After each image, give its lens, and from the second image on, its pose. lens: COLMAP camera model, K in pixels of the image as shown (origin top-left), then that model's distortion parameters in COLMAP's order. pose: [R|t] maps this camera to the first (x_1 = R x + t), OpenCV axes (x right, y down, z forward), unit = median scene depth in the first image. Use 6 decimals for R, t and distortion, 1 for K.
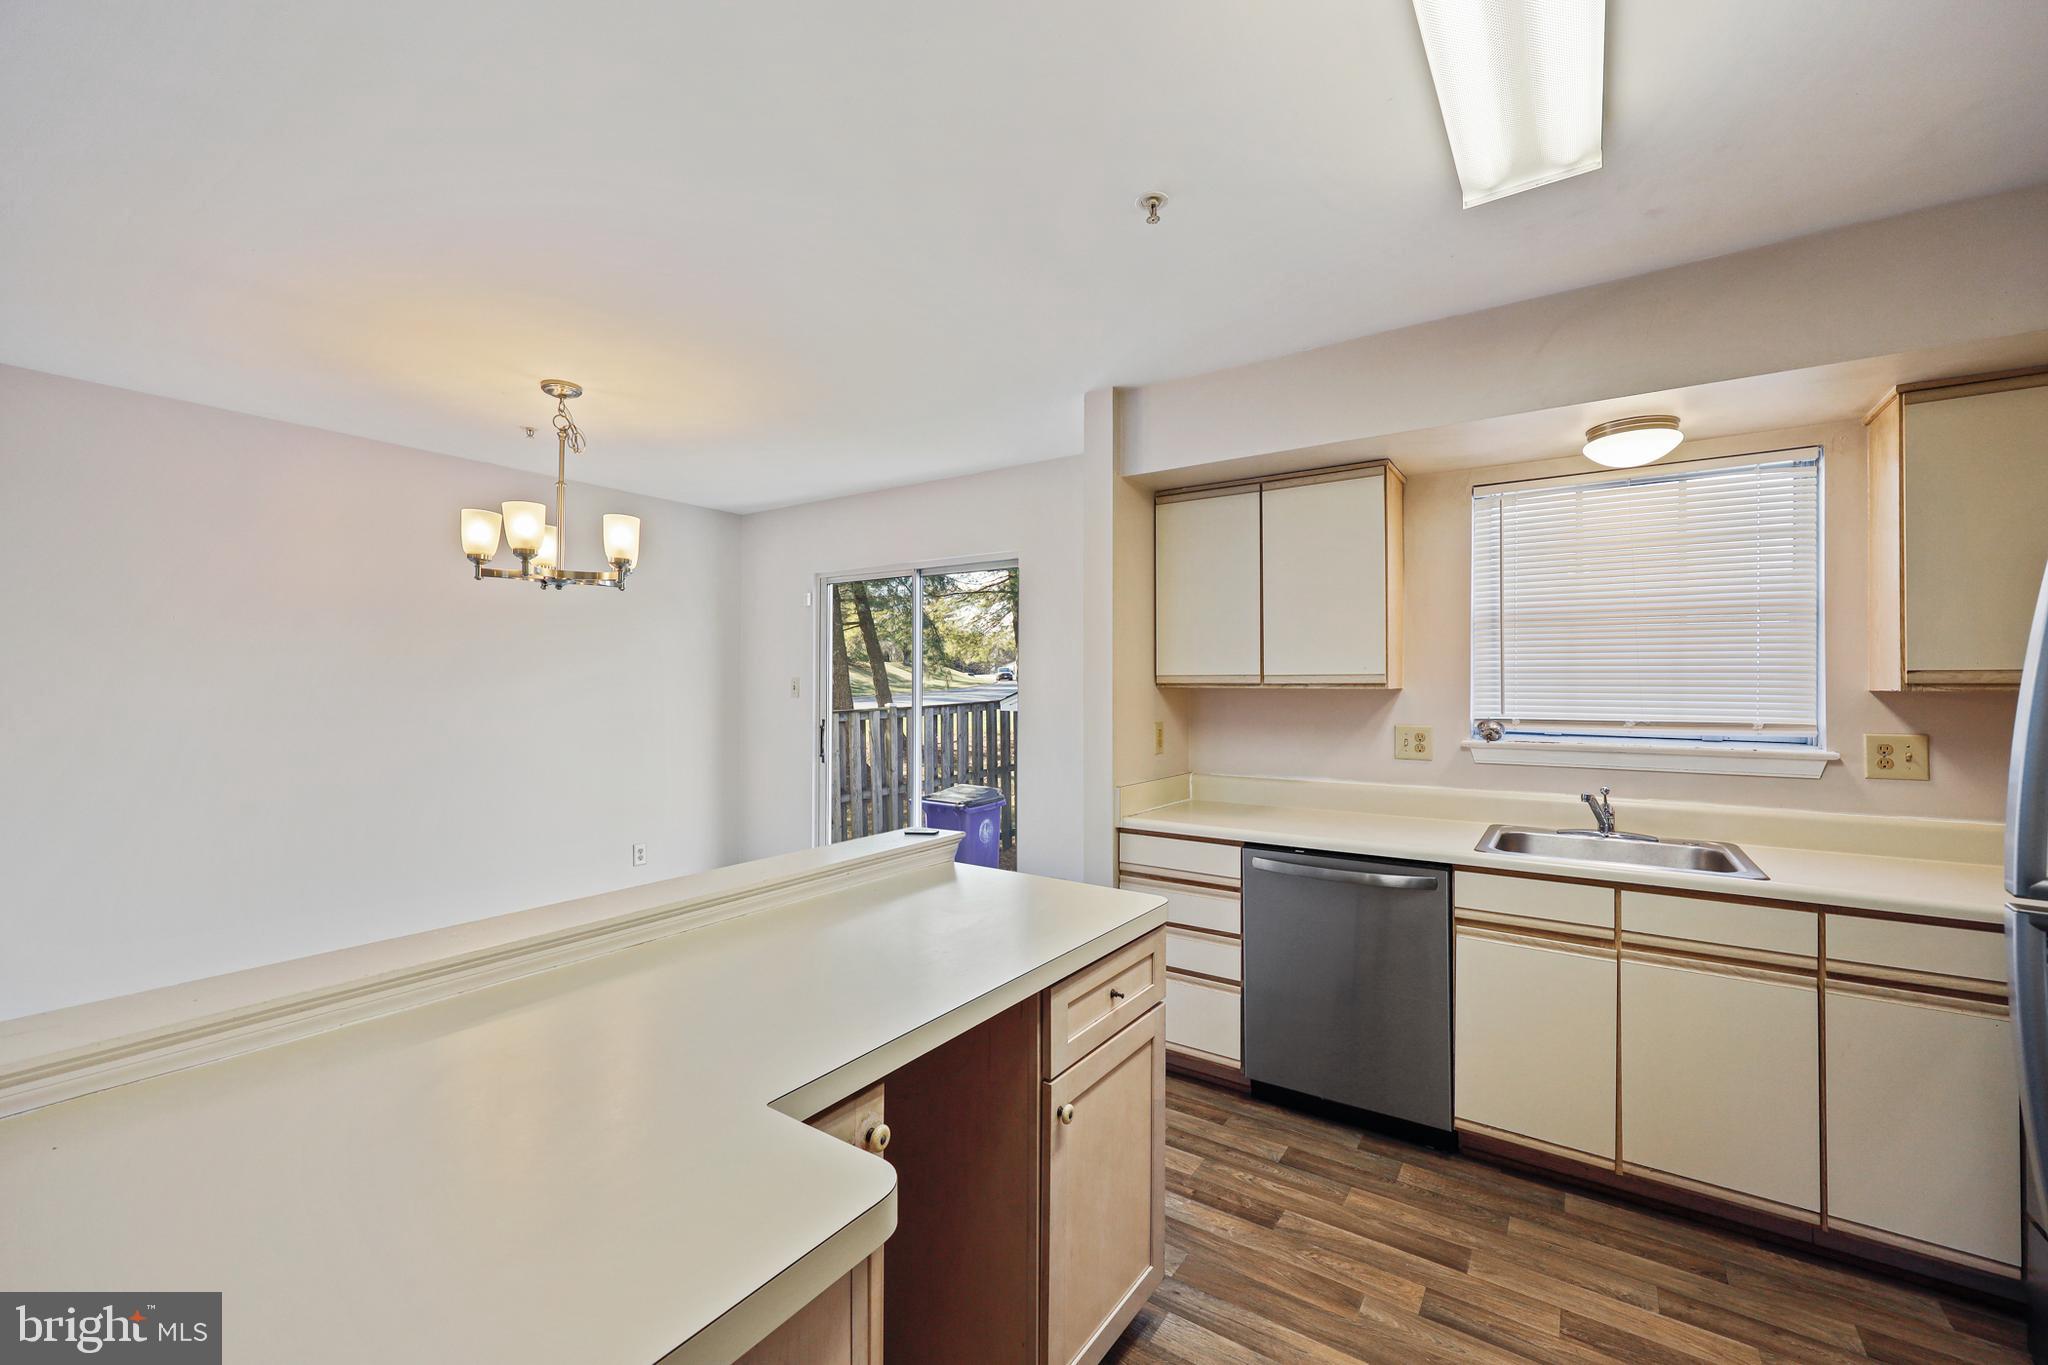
lens RADIAL K [[826.2, 0, 1021.9], [0, 826.2, 690.7], [0, 0, 1]] dist [-0.001035, 0.000330]
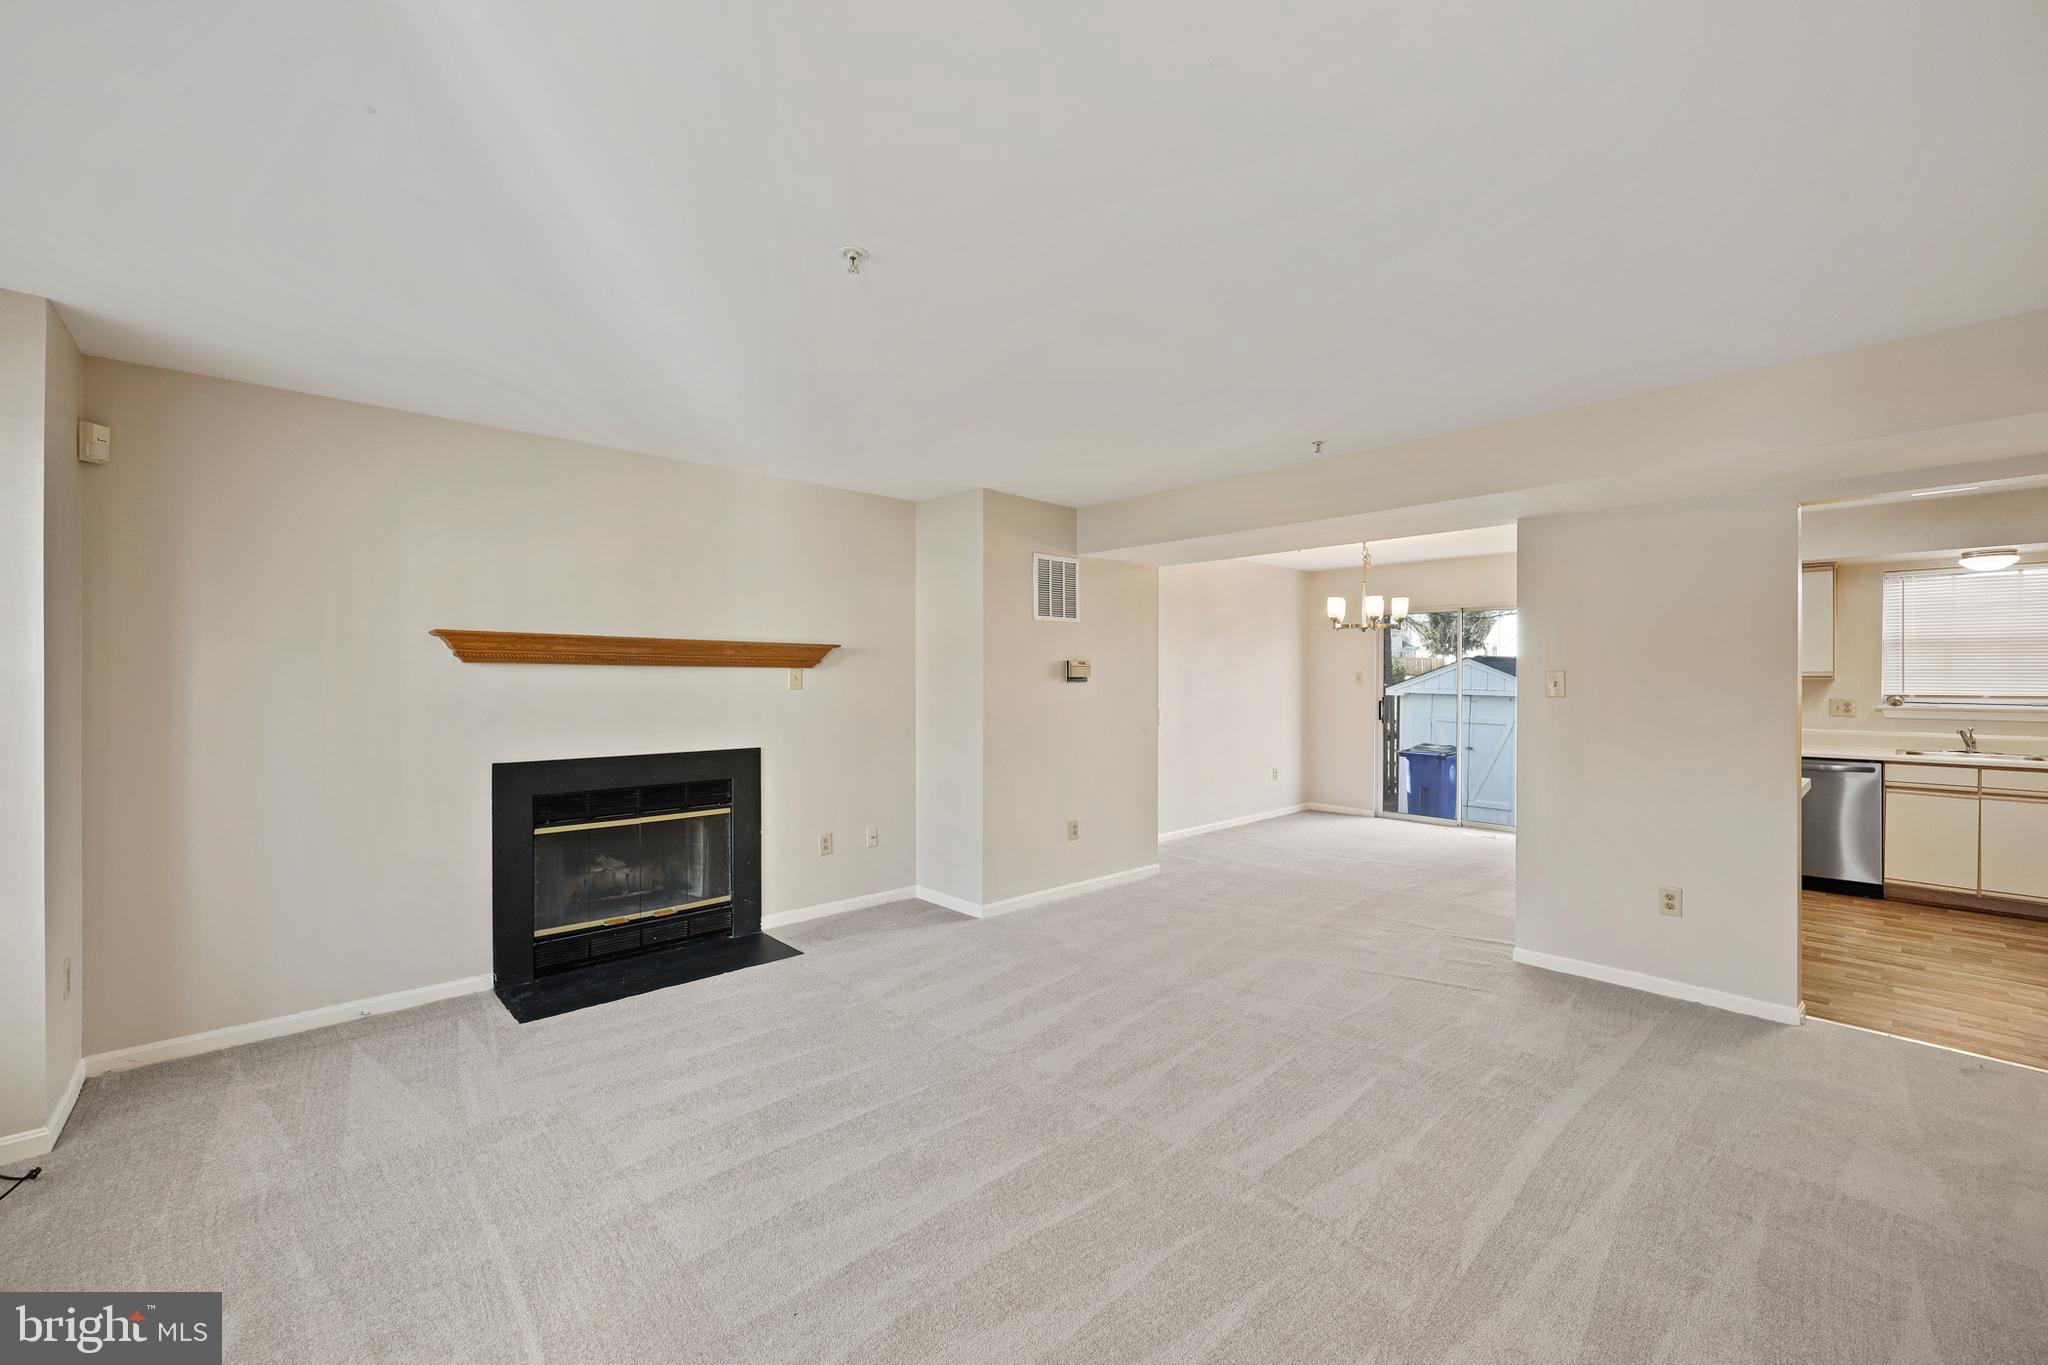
lens RADIAL K [[826.2, 0, 1024.0], [0, 826.2, 683.6], [0, 0, 1]] dist [-0.001035, 0.000330]
pose [[0.975998, 0.001411, -0.217773, -0.988601], [0.000182, 0.999973, 0.007294, -0.005620], [0.217777, -0.007159, 0.975972, -1.307963]]
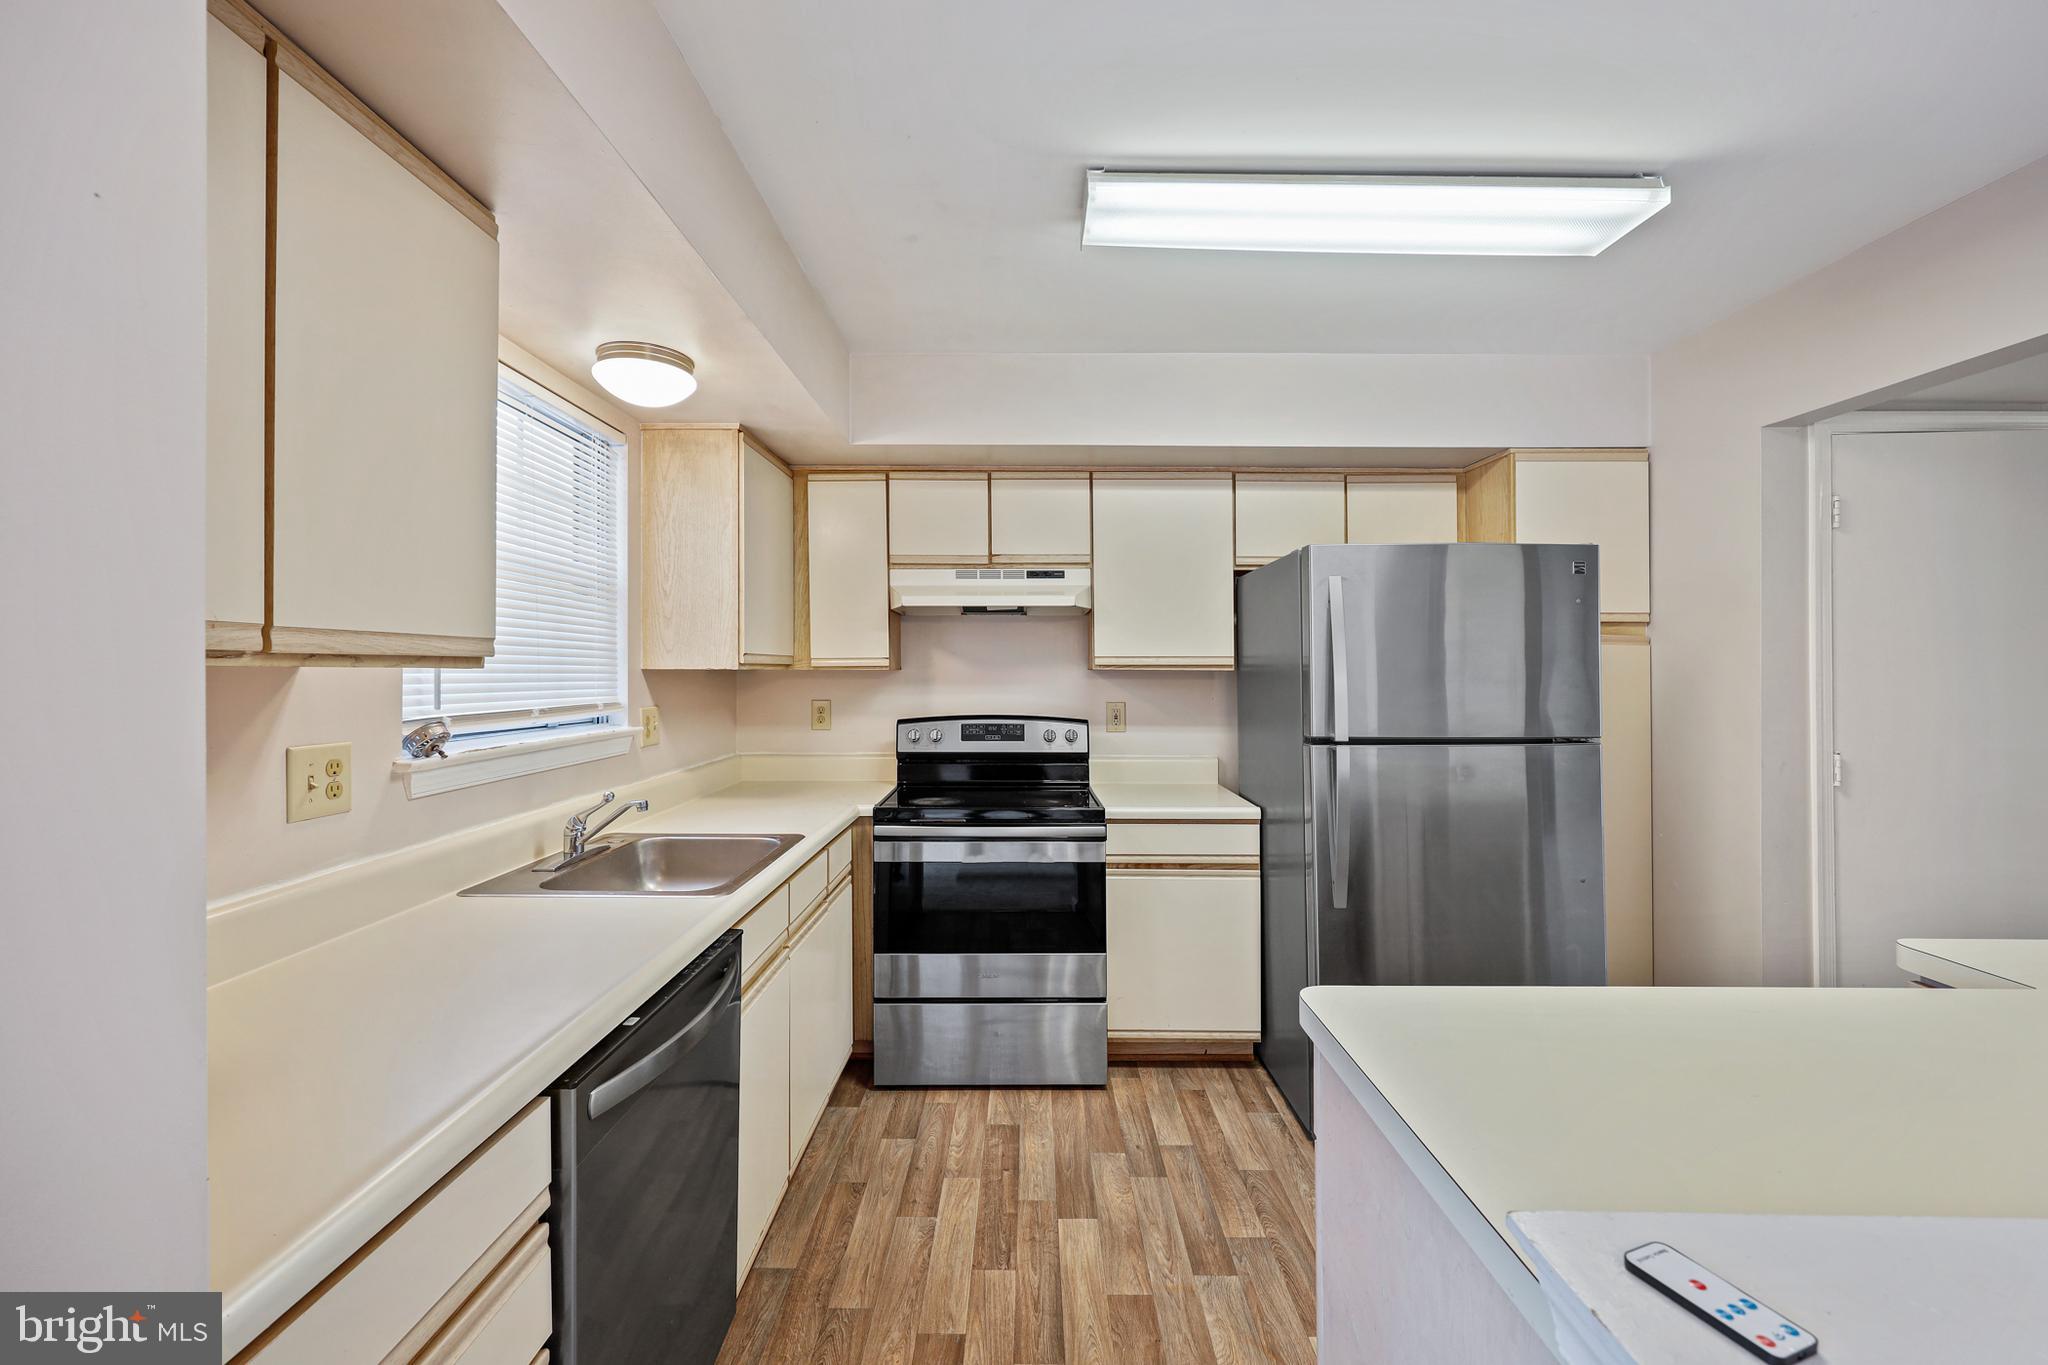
lens RADIAL K [[826.2, 0, 1027.9], [0, 826.2, 660.8], [0, 0, 1]] dist [-0.001035, 0.000330]
pose [[-0.563641, 0.005574, 0.826001, -0.157007], [-0.000921, 0.999972, -0.007377, -0.003169], [-0.826019, -0.004919, -0.563620, 0.992310]]
